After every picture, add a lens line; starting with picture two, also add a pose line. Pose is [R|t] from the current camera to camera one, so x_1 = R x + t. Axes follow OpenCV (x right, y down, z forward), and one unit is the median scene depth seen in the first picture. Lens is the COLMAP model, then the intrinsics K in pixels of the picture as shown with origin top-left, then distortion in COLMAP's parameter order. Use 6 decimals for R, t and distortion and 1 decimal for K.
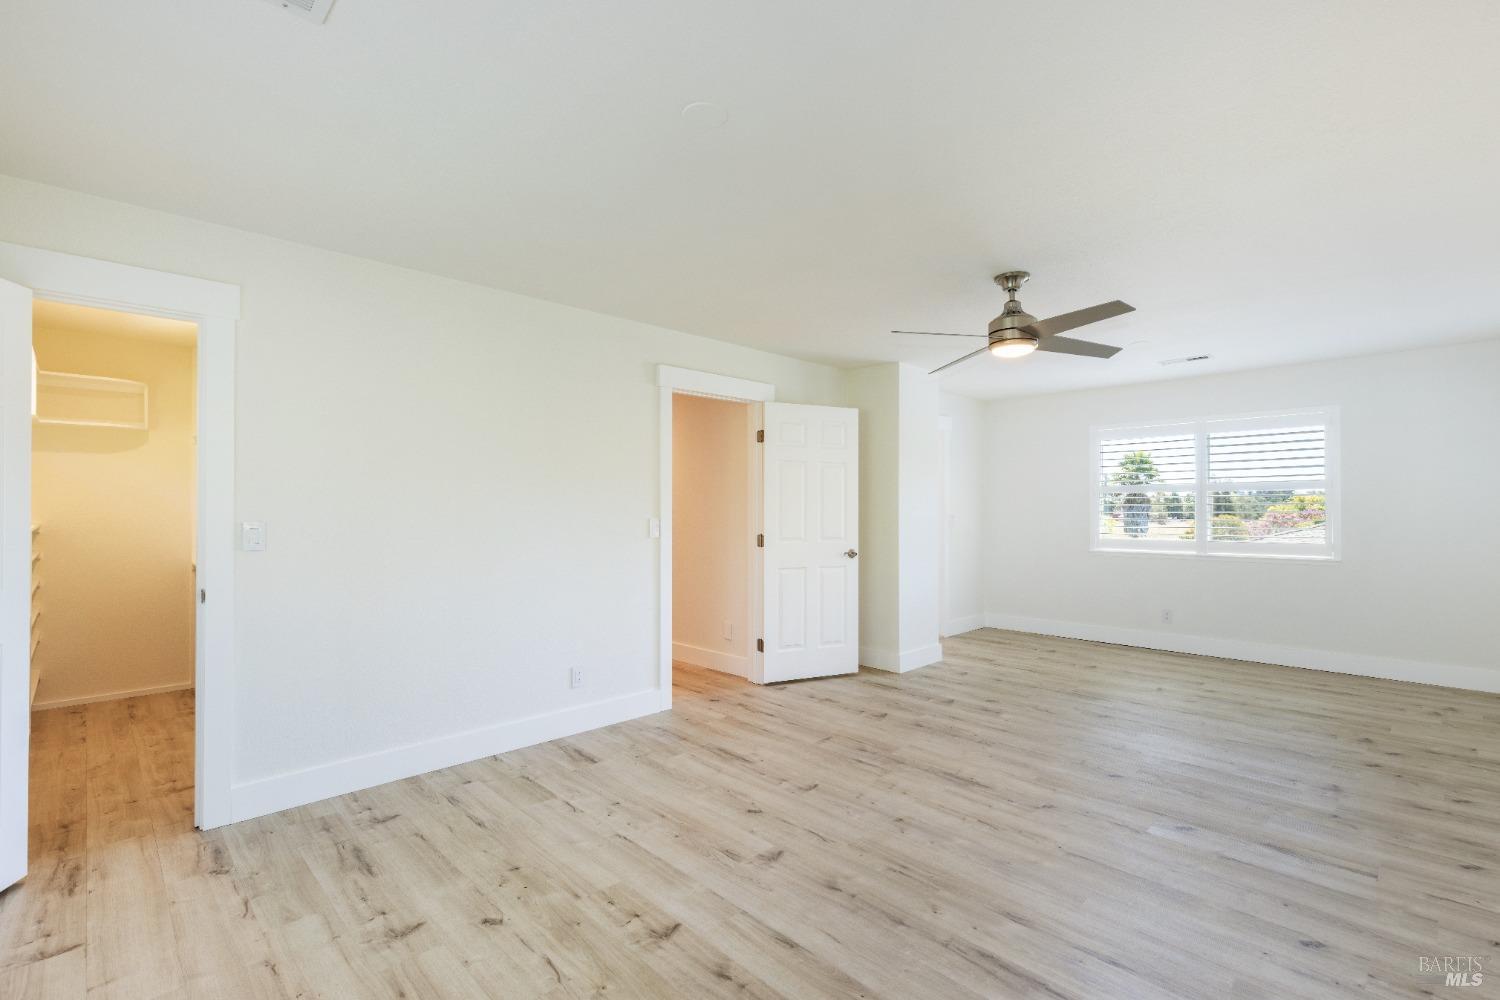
lens RADIAL K [[682.1, 0, 757.6], [0, 682.1, 503.6], [0, 0, 1]] dist [0.003994, 0.000690]
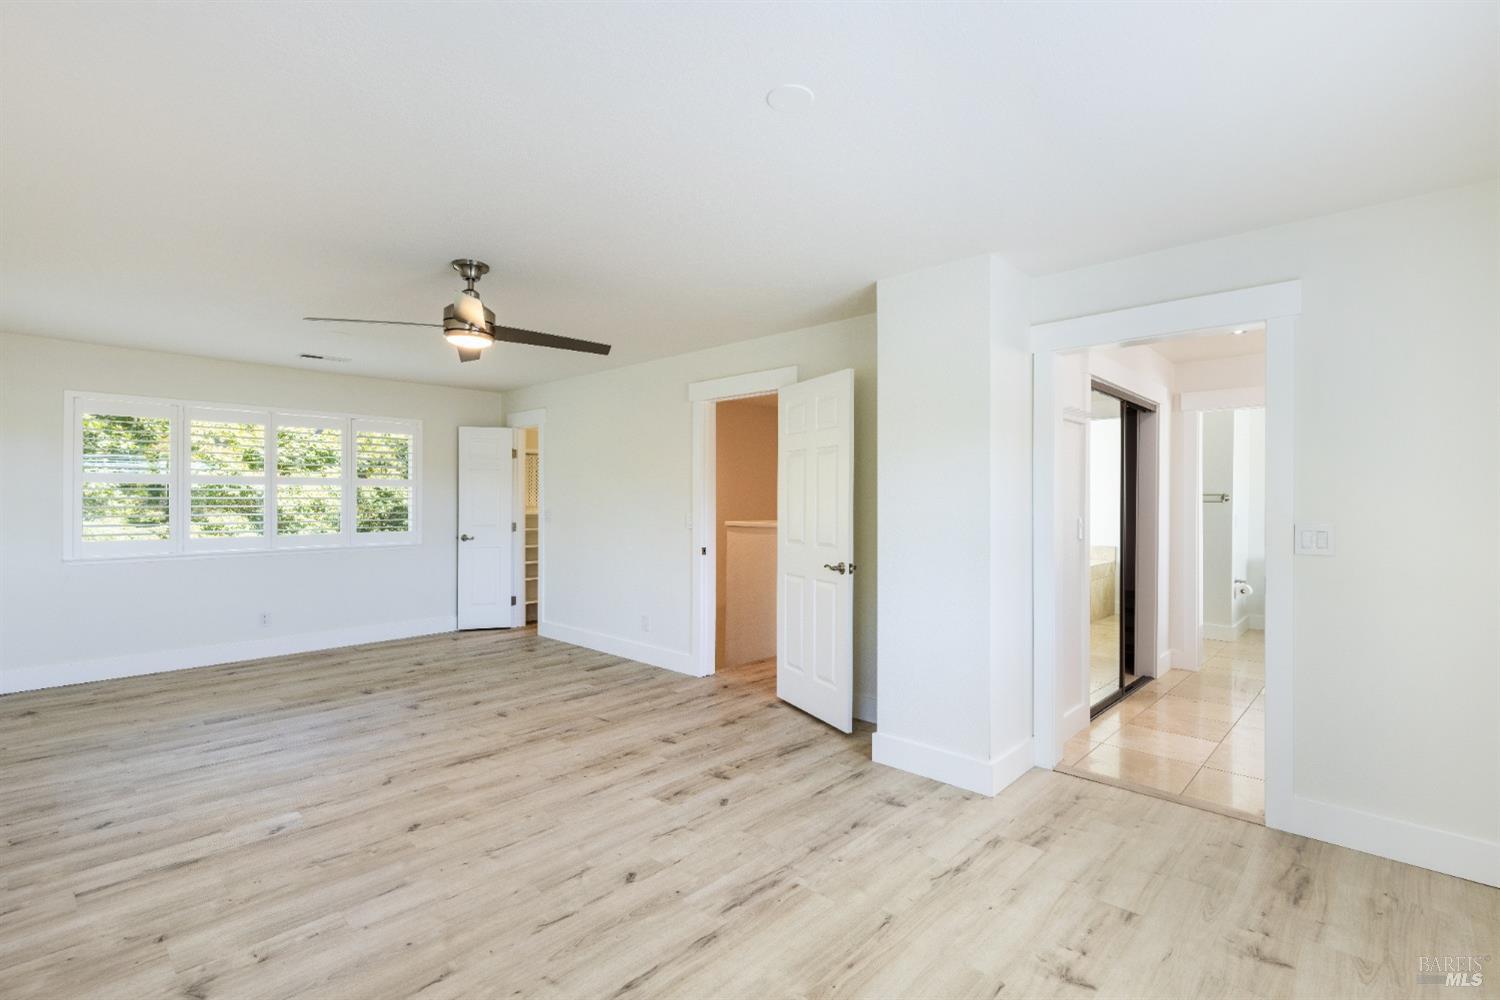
lens RADIAL K [[682.1, 0, 750.3], [0, 682.1, 499.9], [0, 0, 1]] dist [0.003994, 0.000690]
pose [[0.043910, -0.000229, -0.999035, 1.512124], [0.002063, 0.999998, -0.000138, -0.001154], [0.999033, -0.002055, 0.043910, 1.510556]]
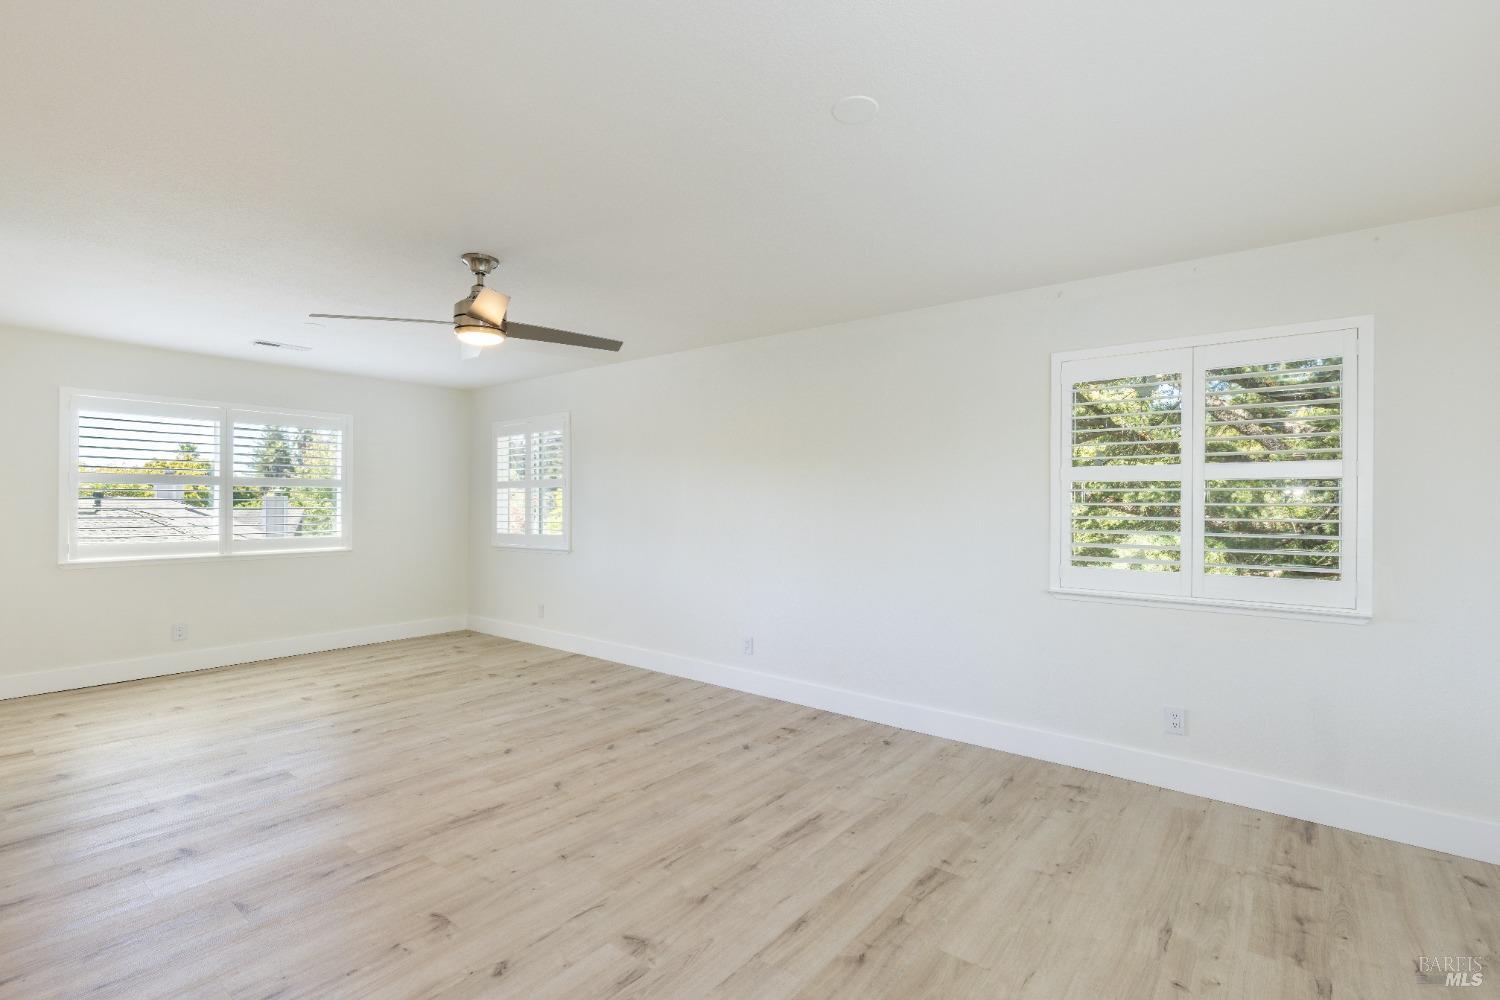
lens RADIAL K [[682.1, 0, 755.2], [0, 682.1, 502.8], [0, 0, 1]] dist [0.003994, 0.000690]
pose [[-0.133070, 0.005063, 0.991094, -0.678183], [-0.013950, 0.999878, -0.006980, 0.002693], [-0.991008, -0.014755, -0.132984, 0.832862]]
